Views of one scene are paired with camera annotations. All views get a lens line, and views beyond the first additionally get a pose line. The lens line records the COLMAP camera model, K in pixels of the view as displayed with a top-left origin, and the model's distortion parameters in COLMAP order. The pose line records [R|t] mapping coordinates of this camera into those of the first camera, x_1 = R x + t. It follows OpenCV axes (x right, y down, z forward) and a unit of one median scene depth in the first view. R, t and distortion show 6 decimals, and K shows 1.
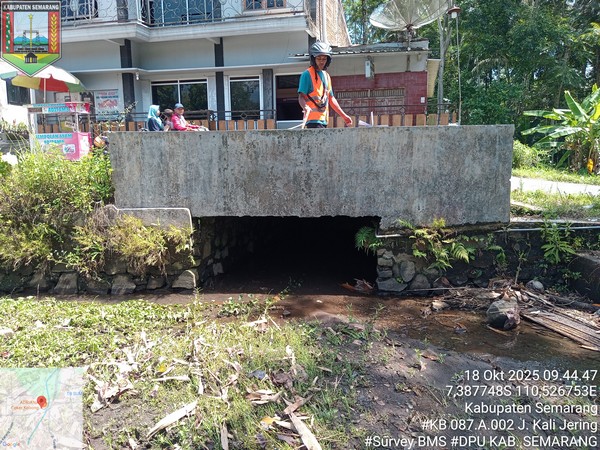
lens RADIAL K [[449.9, 0, 301.2], [0, 449.9, 224.2], [0, 0, 1]] dist [0.006586, -0.053765]
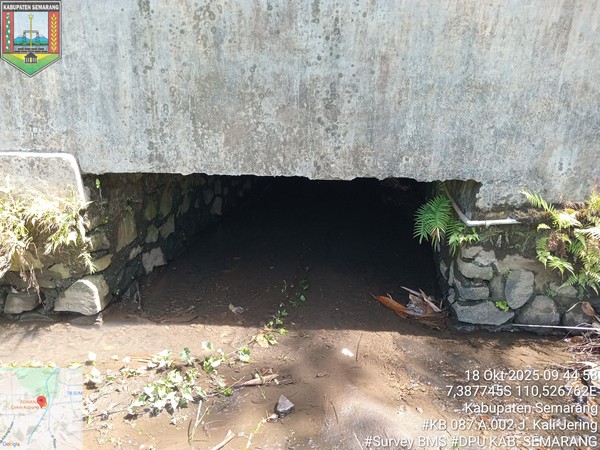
lens RADIAL K [[449.9, 0, 299.1], [0, 449.9, 227.3], [0, 0, 1]] dist [0.006586, -0.053765]
pose [[0.998892, 0.013677, 0.045039, -0.036252], [-0.021721, 0.982820, 0.183285, -0.052376], [-0.041758, -0.184060, 0.982028, 0.525971]]
